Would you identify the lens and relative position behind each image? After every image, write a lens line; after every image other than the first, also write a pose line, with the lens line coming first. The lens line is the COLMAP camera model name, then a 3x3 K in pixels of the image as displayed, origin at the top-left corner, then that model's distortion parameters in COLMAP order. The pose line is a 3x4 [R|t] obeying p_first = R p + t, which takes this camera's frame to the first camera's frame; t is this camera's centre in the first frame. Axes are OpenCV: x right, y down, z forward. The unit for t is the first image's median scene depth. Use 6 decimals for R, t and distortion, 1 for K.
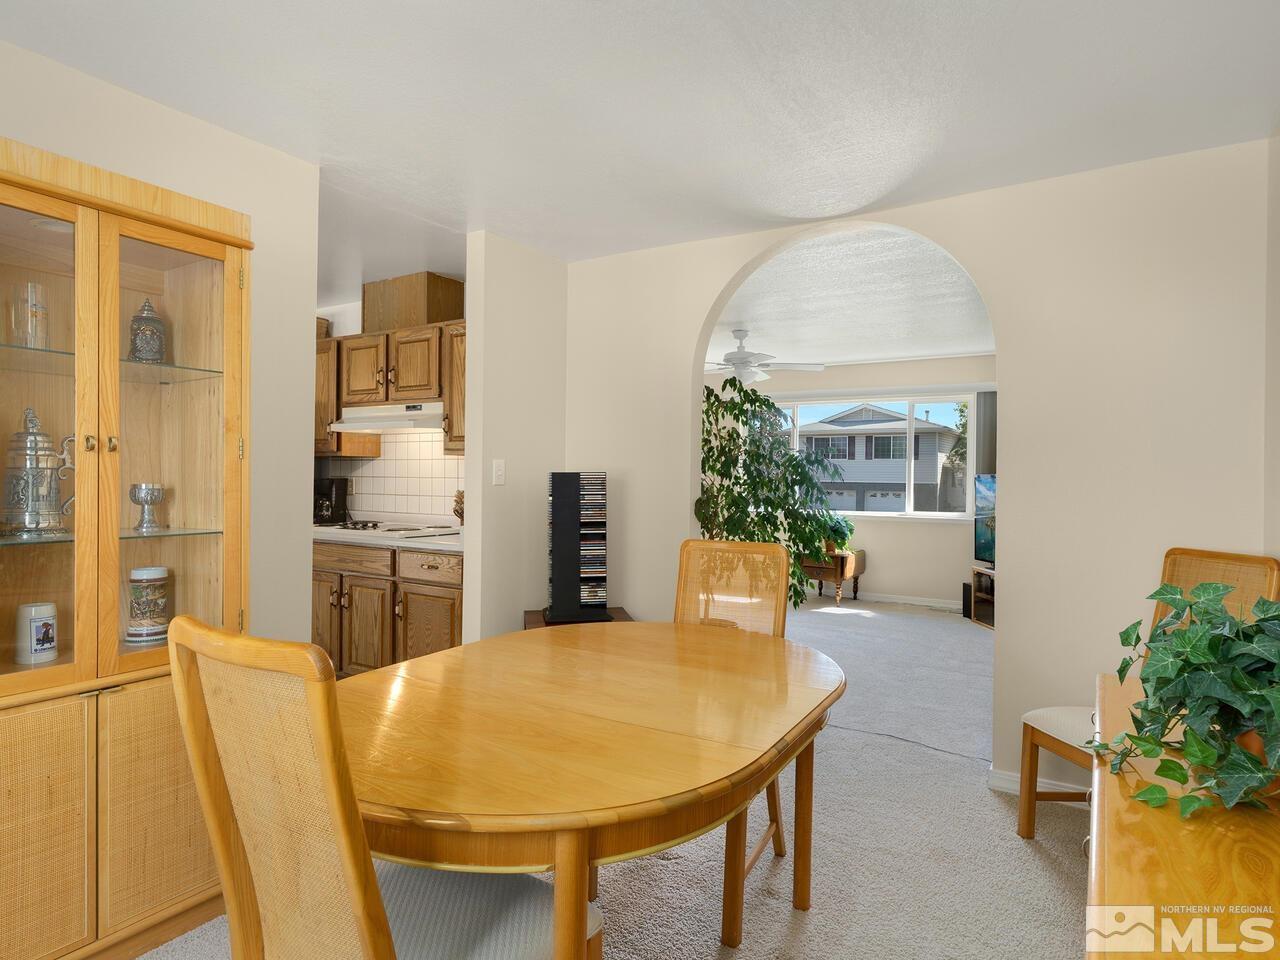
lens RADIAL K [[727.9, 0, 641.0], [0, 727.9, 484.7], [0, 0, 1]] dist [-0.002333, 0.001301]
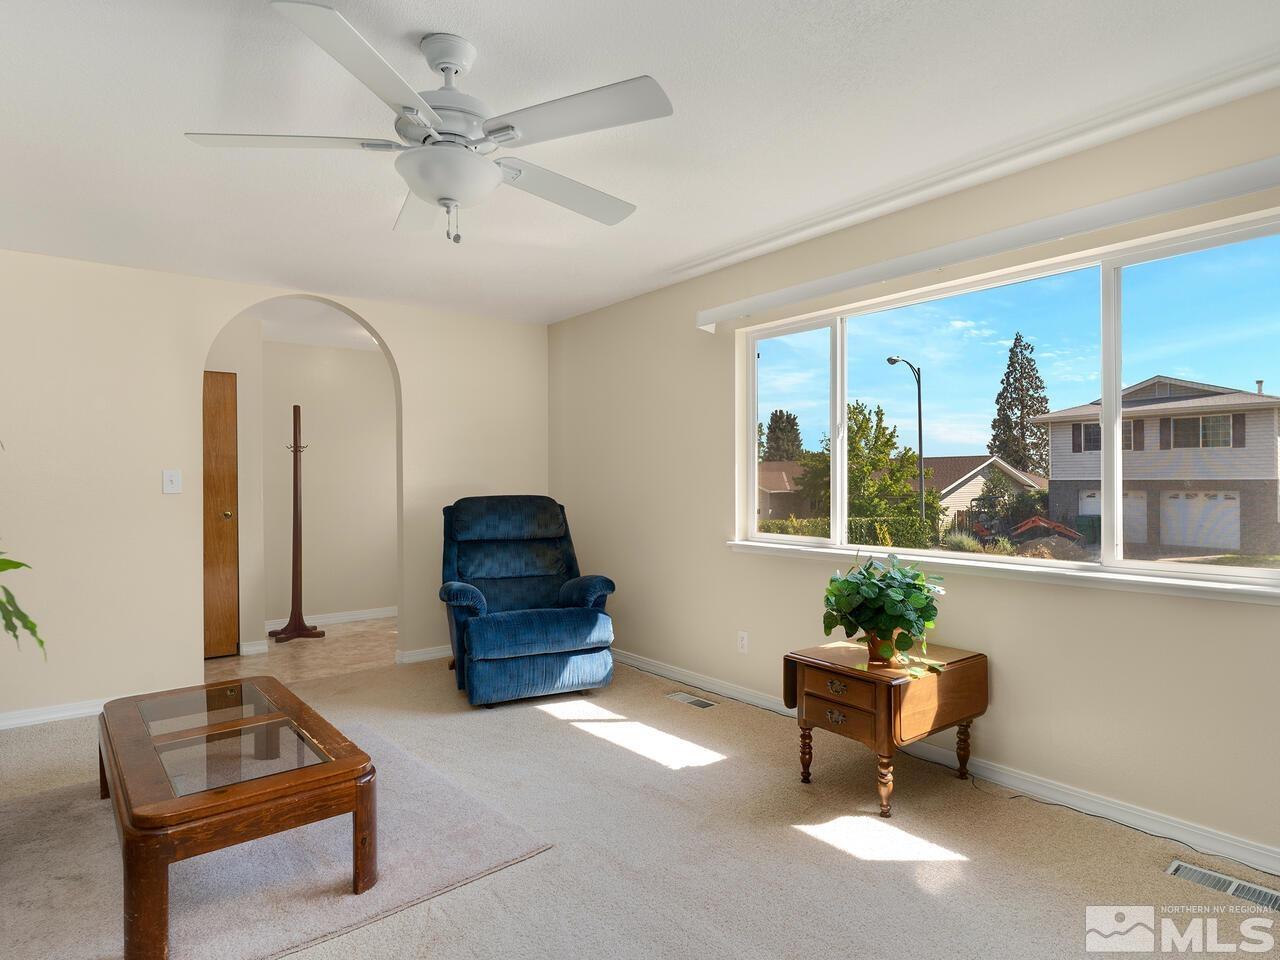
lens RADIAL K [[727.9, 0, 641.0], [0, 727.9, 484.7], [0, 0, 1]] dist [-0.002333, 0.001301]
pose [[0.942871, -0.019958, -0.332561, 0.265609], [0.017846, 0.999797, -0.009405, -0.000917], [0.332681, 0.002933, 0.943035, 0.569437]]
